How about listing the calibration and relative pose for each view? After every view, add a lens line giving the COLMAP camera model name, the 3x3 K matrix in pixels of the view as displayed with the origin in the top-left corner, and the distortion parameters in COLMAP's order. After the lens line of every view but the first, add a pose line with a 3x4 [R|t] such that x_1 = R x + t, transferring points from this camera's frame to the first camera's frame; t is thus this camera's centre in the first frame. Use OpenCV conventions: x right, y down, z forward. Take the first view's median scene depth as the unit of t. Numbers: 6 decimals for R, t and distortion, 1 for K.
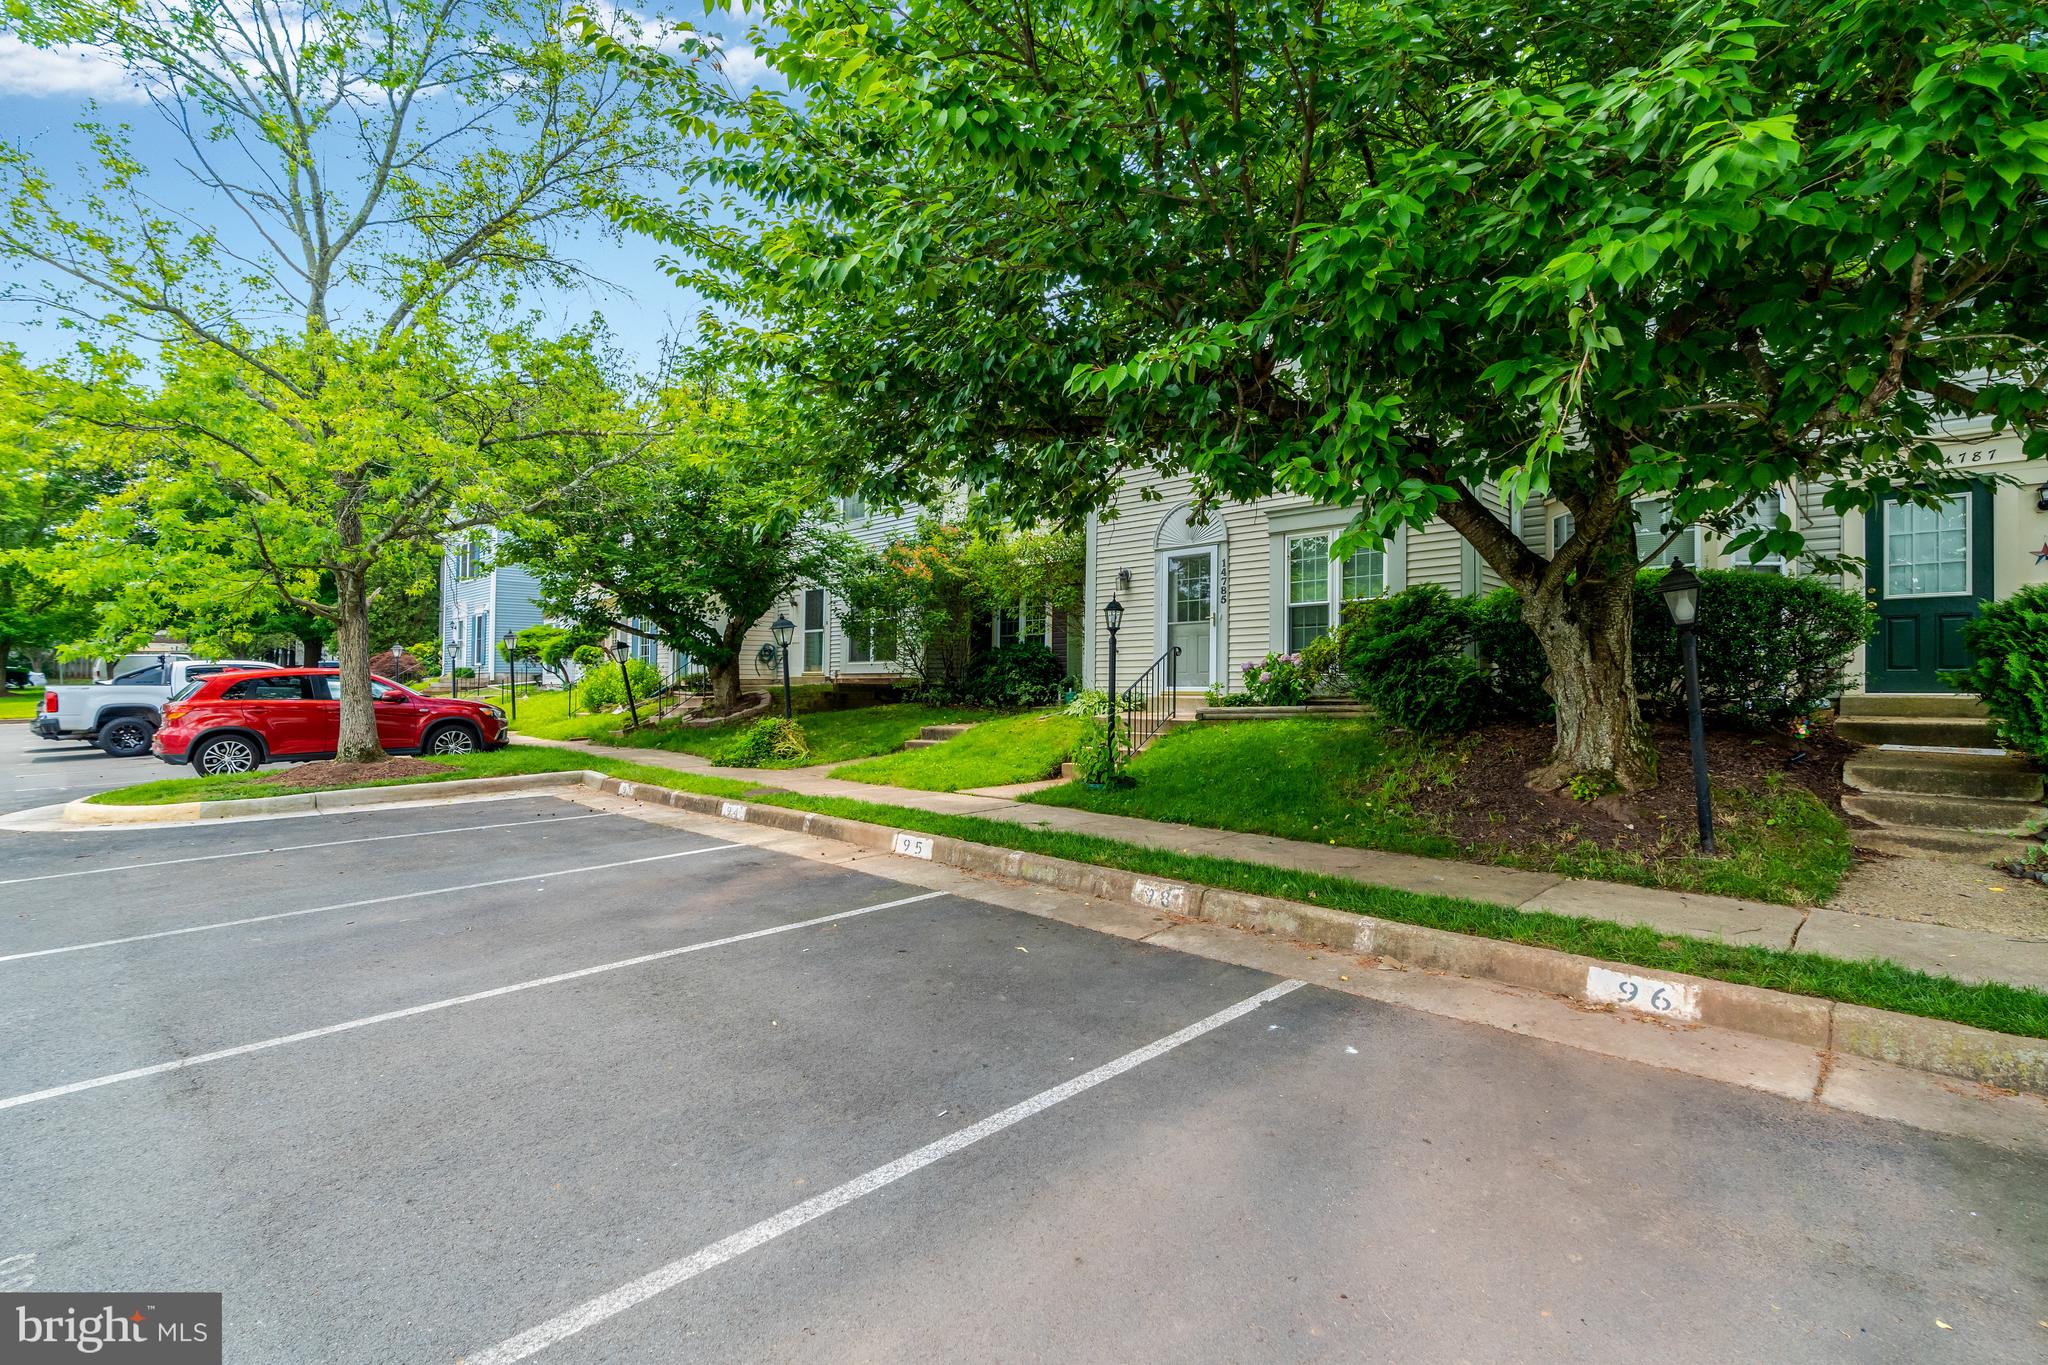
lens RADIAL K [[928.0, 0, 1027.9], [0, 928.0, 668.1], [0, 0, 1]] dist [-0.001168, 0.000282]
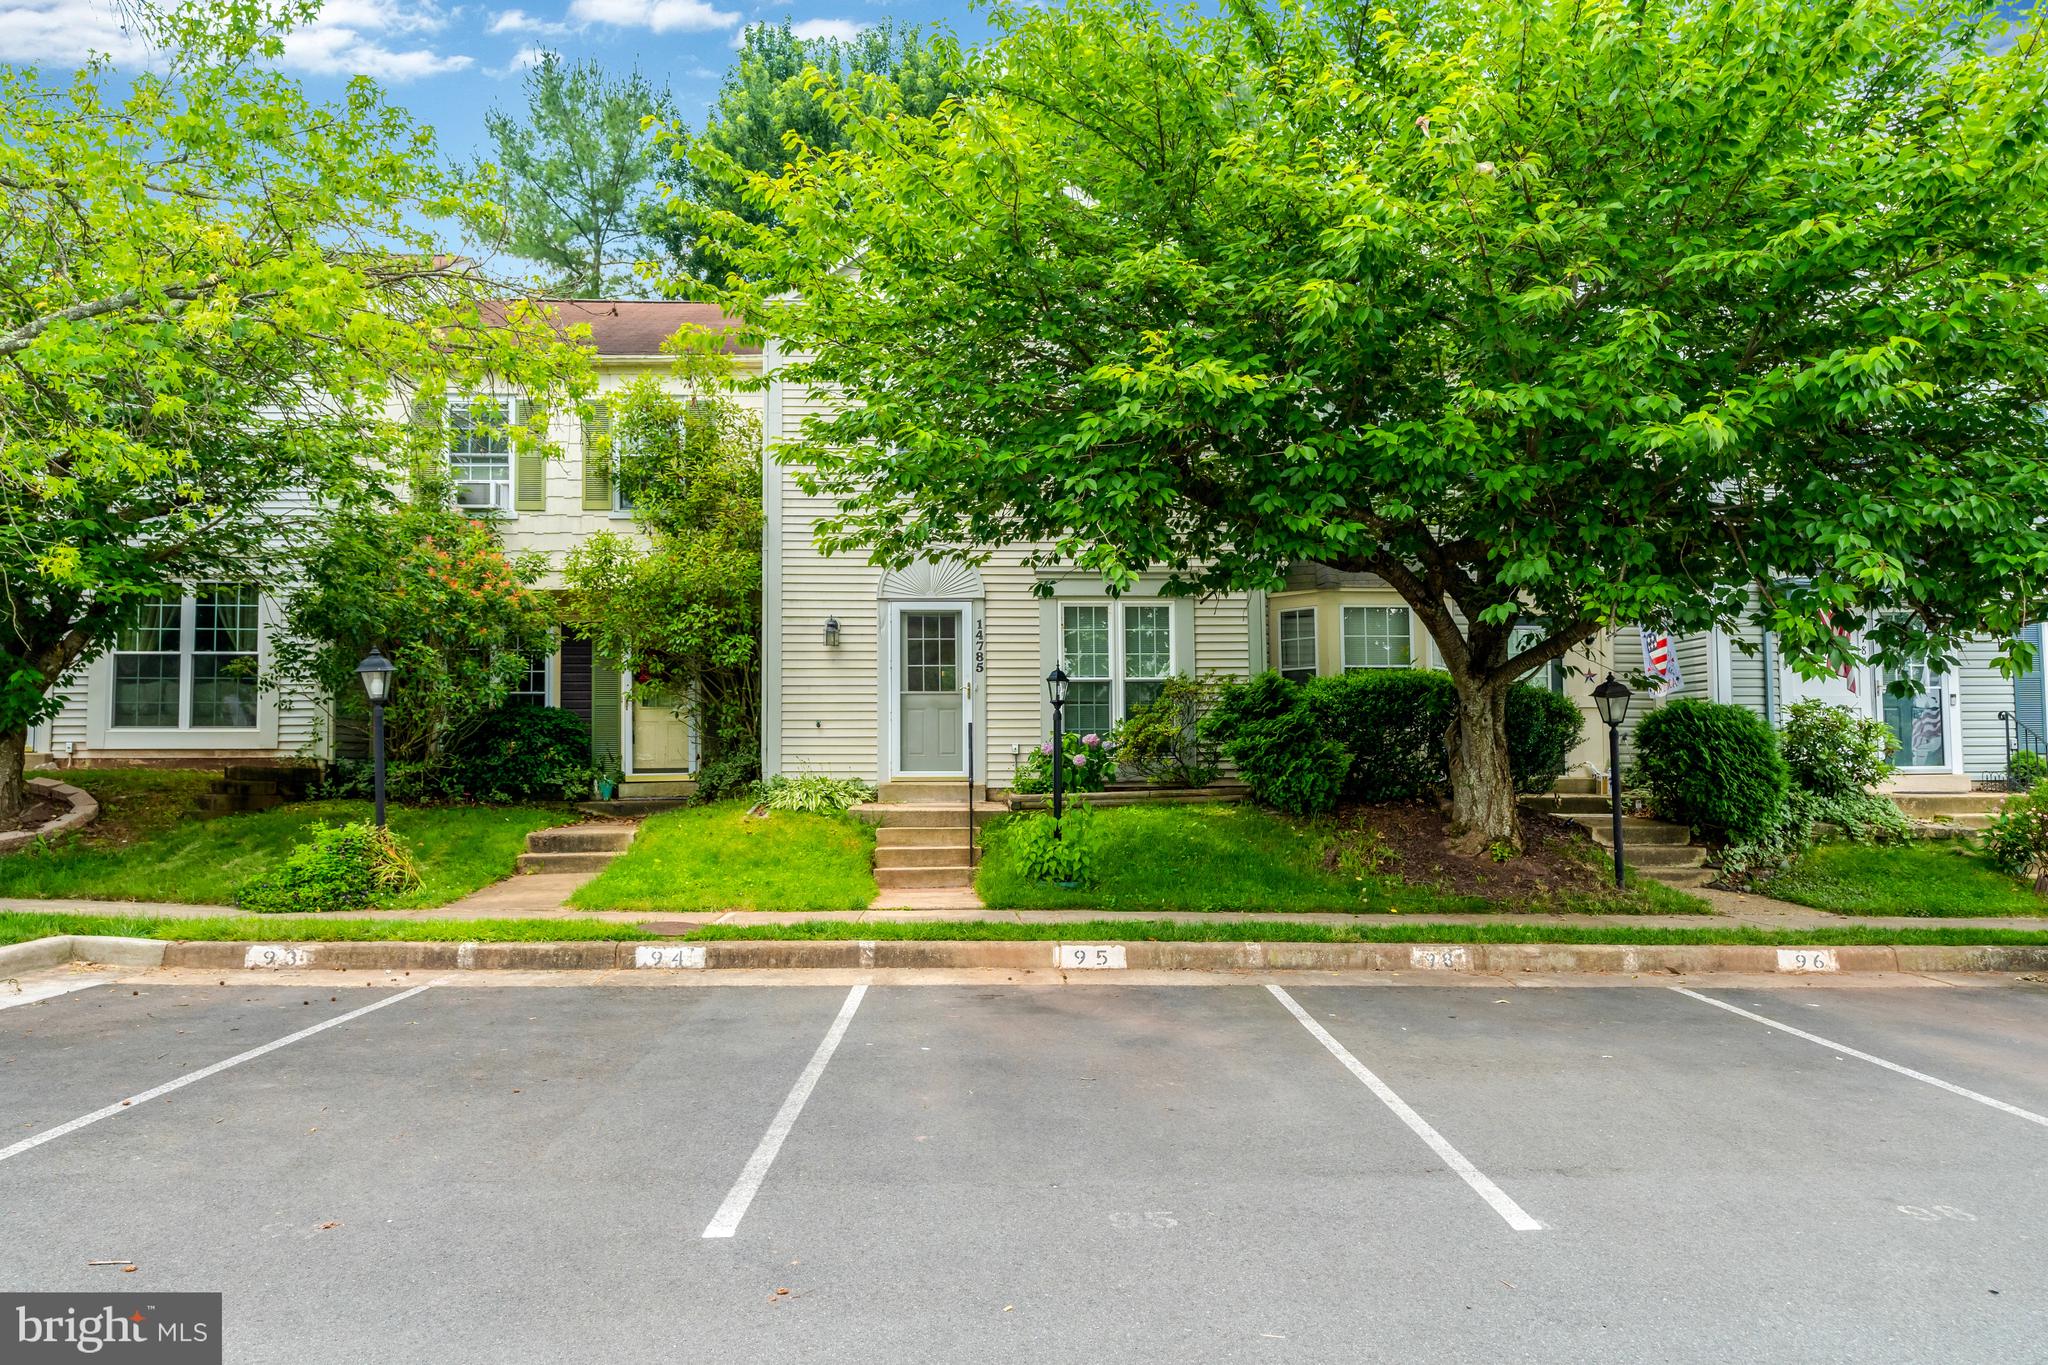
lens RADIAL K [[1378.2, 0, 1015.9], [0, 1378.2, 747.5], [0, 0, 1]] dist [0.022050, 0.000629]
pose [[0.687719, 0.013252, 0.725856, -1.129292], [-0.014439, 0.999885, -0.004575, 0.007251], [-0.725833, -0.007335, 0.687832, 0.190770]]
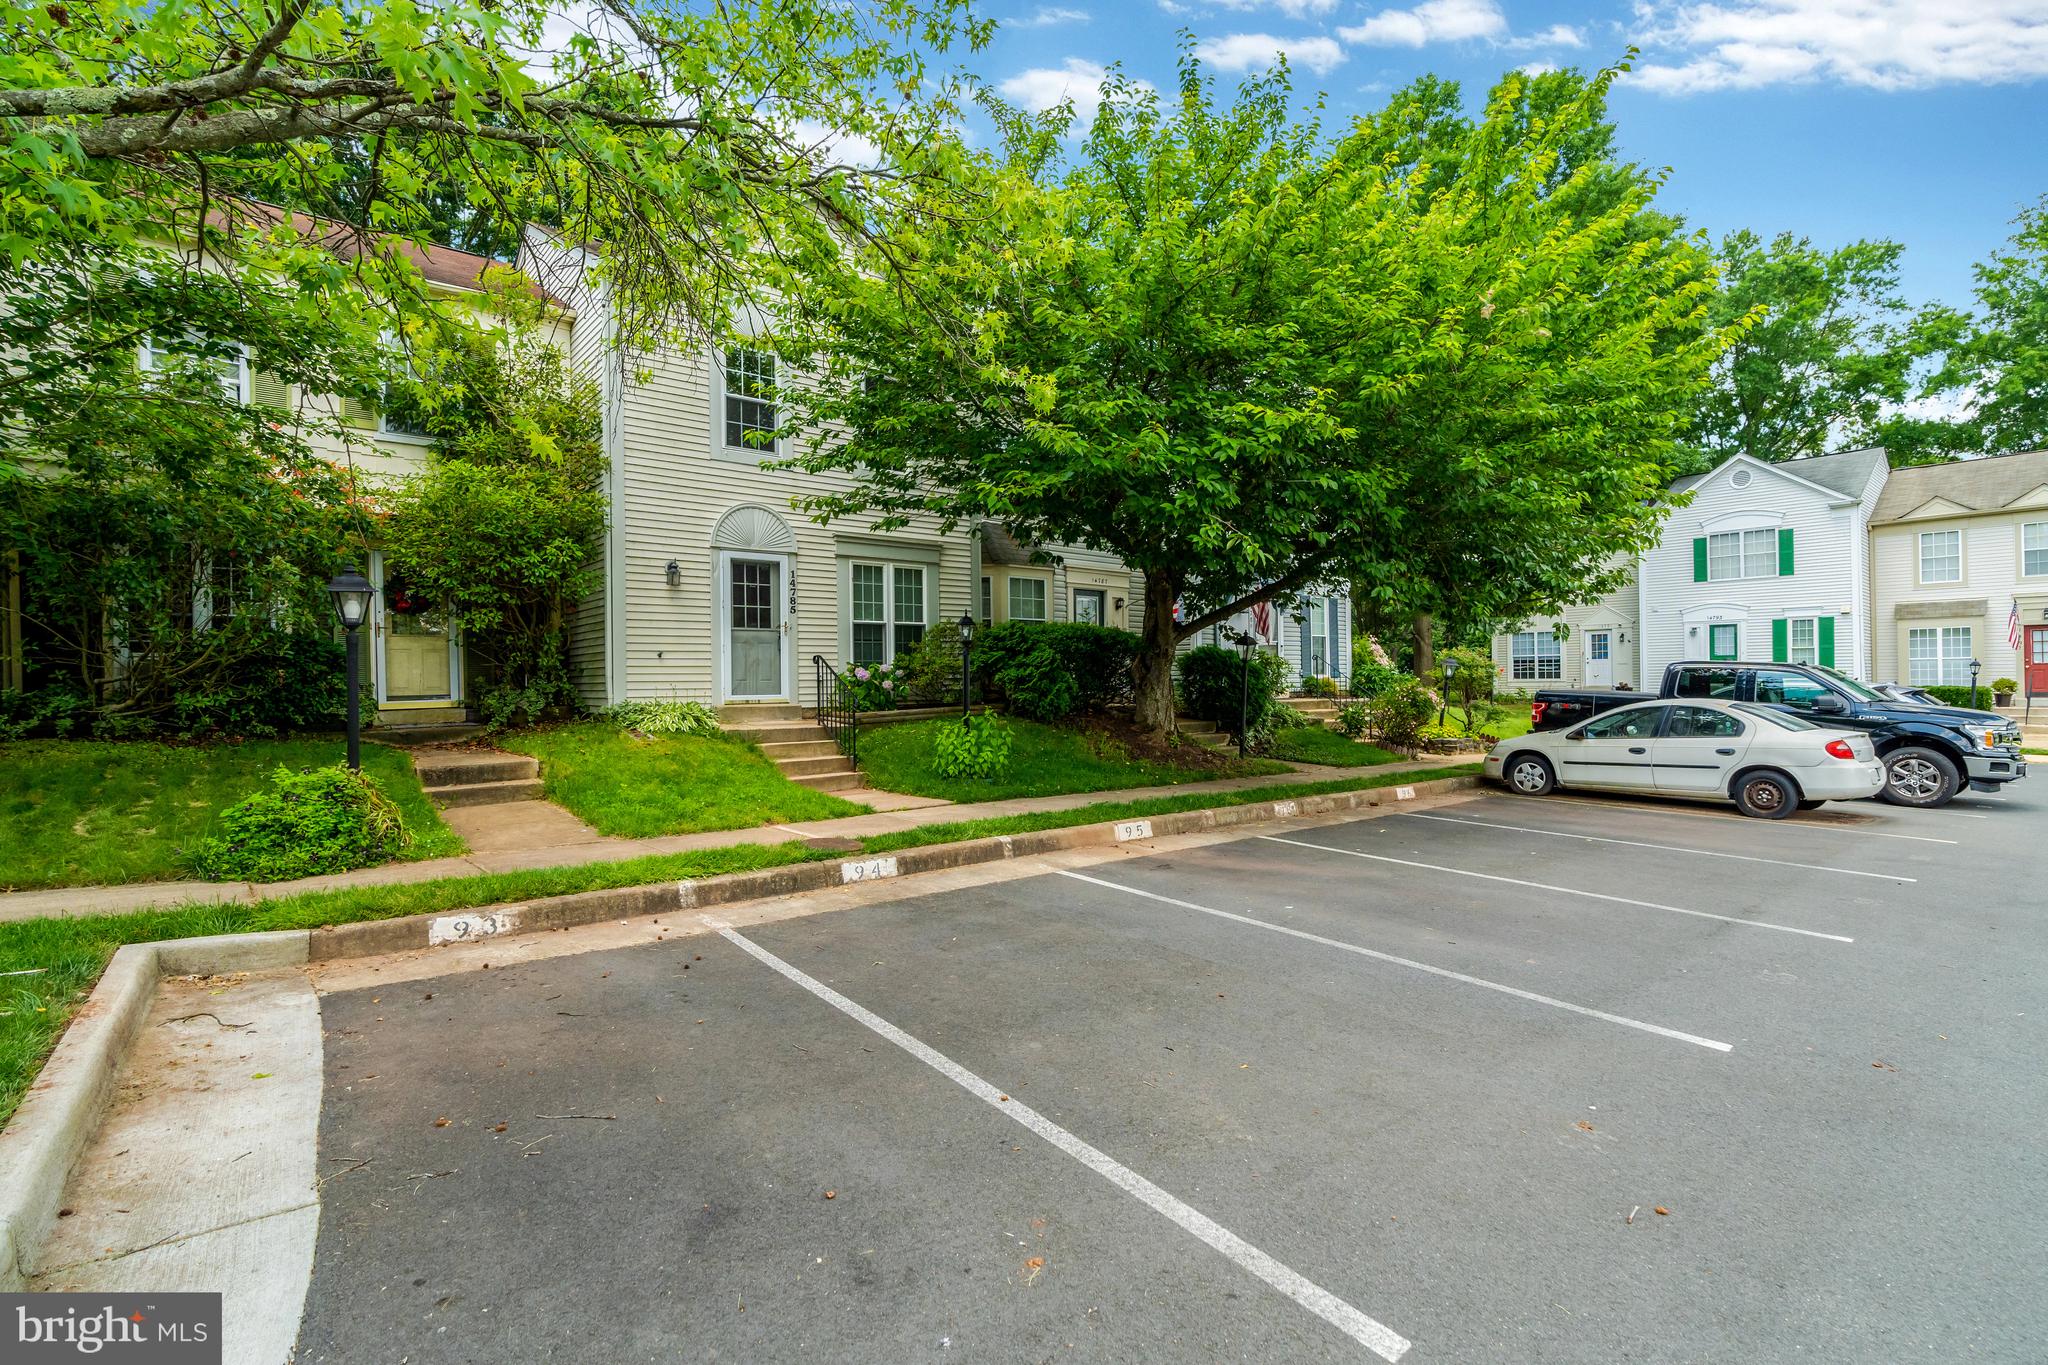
lens RADIAL K [[950.6, 0, 1053.9], [0, 950.6, 684.5], [0, 0, 1]] dist [-0.004267, 0.000316]
pose [[0.087788, -0.000427, 0.996139, -1.364252], [-0.009749, 0.999952, 0.001288, 0.008990], [-0.996091, -0.009825, 0.087779, 1.035133]]
